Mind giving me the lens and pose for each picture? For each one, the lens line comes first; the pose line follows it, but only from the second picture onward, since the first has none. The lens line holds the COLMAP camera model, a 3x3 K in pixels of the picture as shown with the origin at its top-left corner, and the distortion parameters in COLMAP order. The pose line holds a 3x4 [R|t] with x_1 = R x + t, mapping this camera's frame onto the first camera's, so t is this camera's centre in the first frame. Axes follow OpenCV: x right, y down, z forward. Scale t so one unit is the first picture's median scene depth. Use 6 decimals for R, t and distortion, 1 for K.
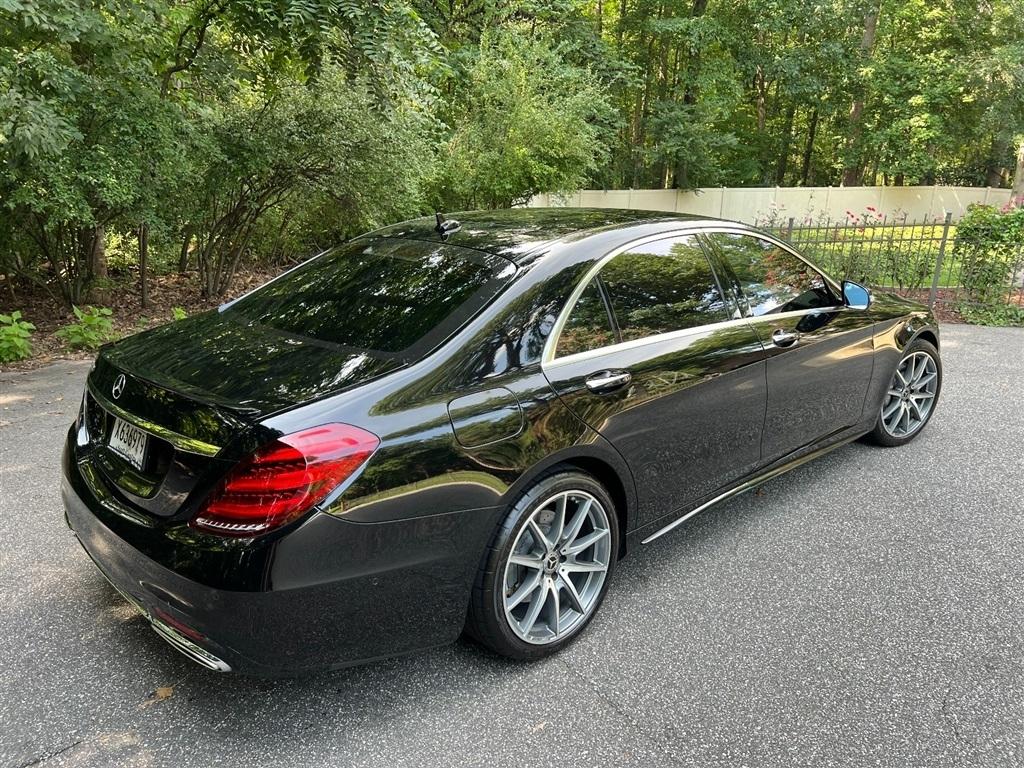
lens RADIAL K [[773.5, 0, 507.5], [0, 773.5, 381.5], [0, 0, 1]] dist [0.048808, -0.057230]
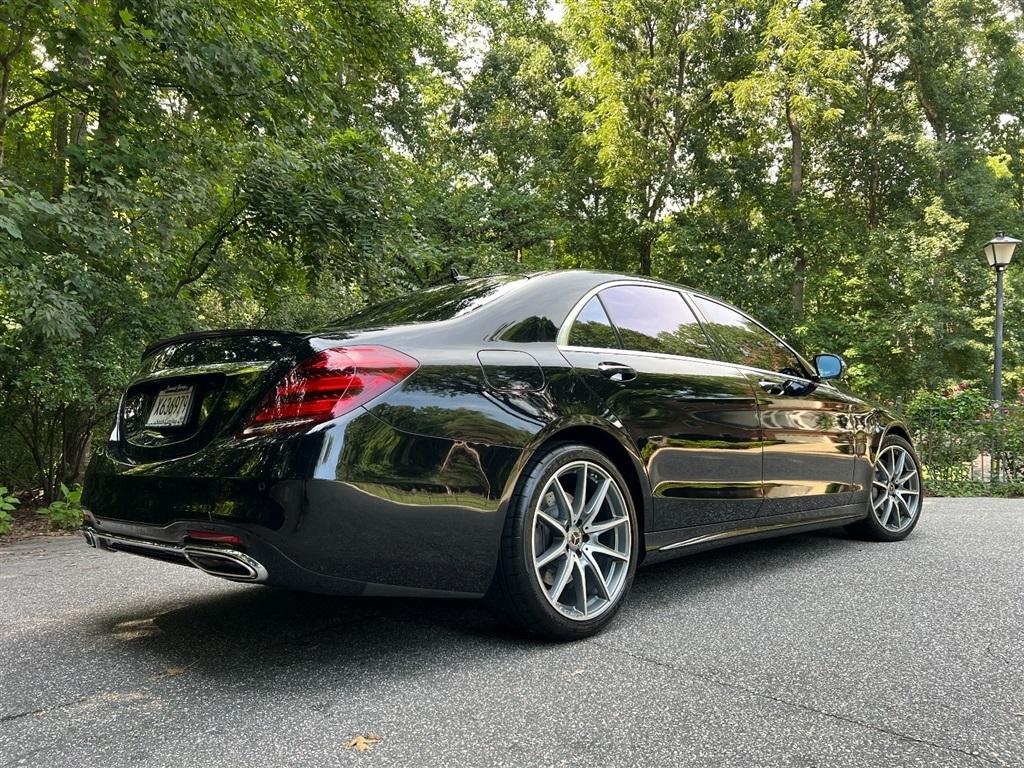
lens RADIAL K [[773.5, 0, 501.3], [0, 773.5, 390.4], [0, 0, 1]] dist [0.048808, -0.057230]
pose [[0.999188, -0.016997, 0.036529, -0.041979], [0.028036, 0.944462, -0.327423, 0.219176], [-0.028935, 0.328181, 0.944172, -0.004828]]
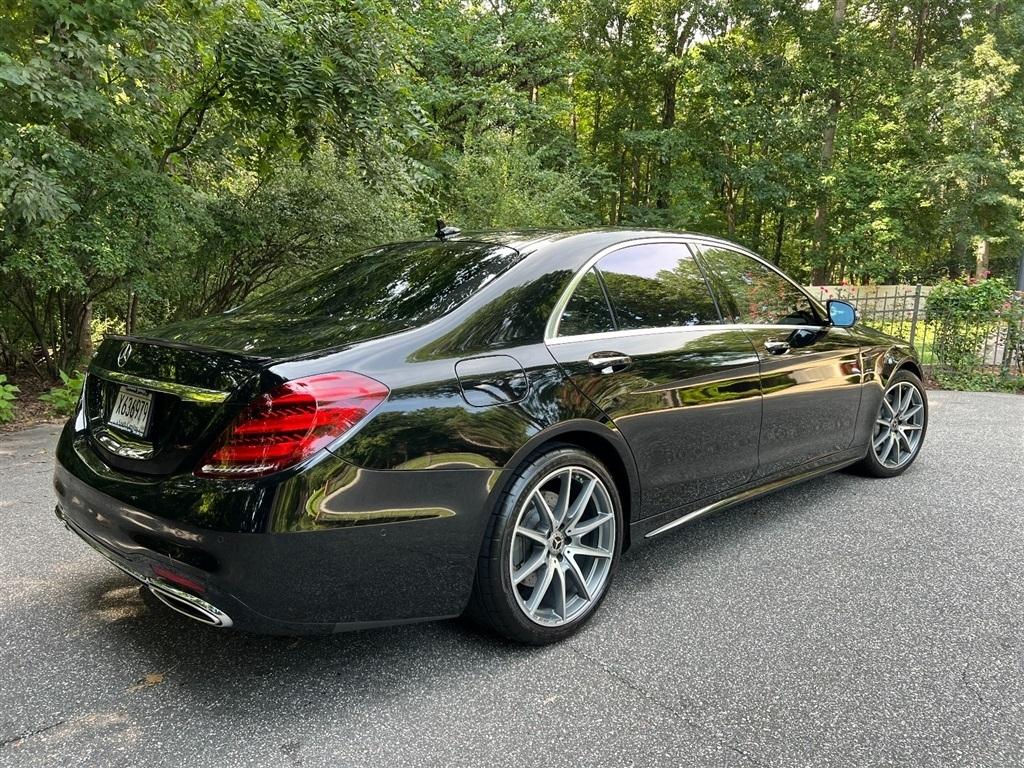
lens RADIAL K [[773.5, 0, 505.2], [0, 773.5, 389.9], [0, 0, 1]] dist [0.048808, -0.057230]
pose [[0.999713, -0.005708, 0.023284, -0.017639], [0.008598, 0.991997, -0.125968, 0.095202], [-0.022379, 0.126132, 0.991761, 0.001687]]
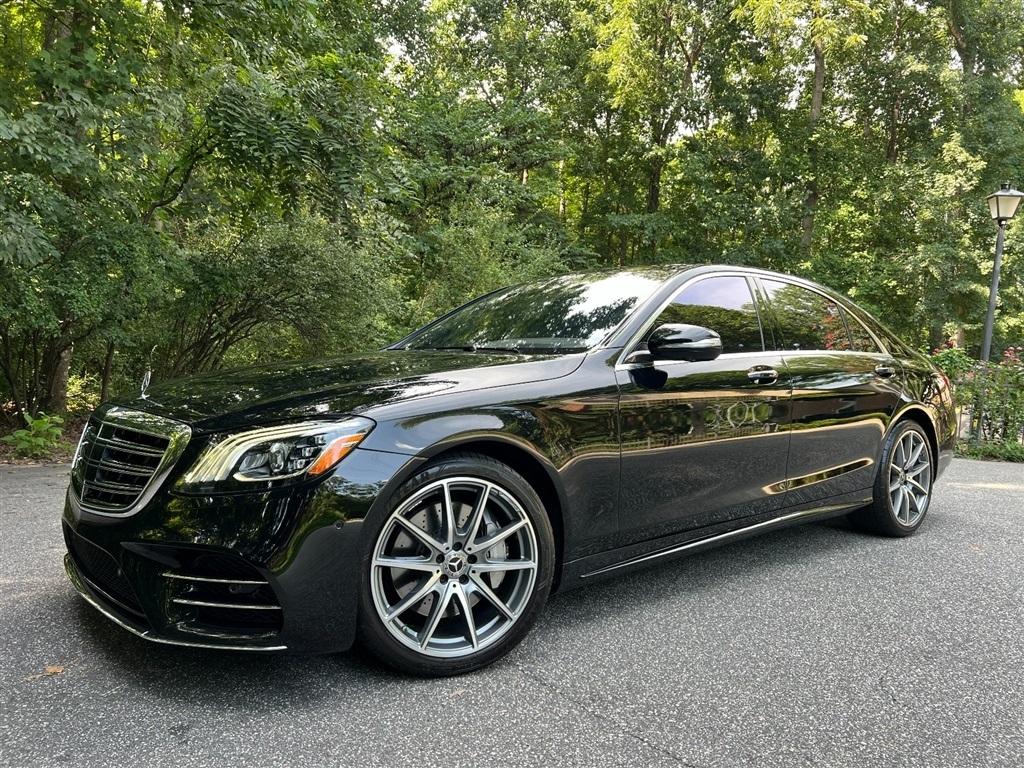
lens RADIAL K [[773.5, 0, 507.9], [0, 773.5, 385.5], [0, 0, 1]] dist [0.048808, -0.057230]
pose [[0.999066, 0.020278, 0.038160, 0.030181], [-0.010872, 0.972606, -0.232207, 0.154369], [-0.041824, 0.231575, 0.971918, 0.001103]]
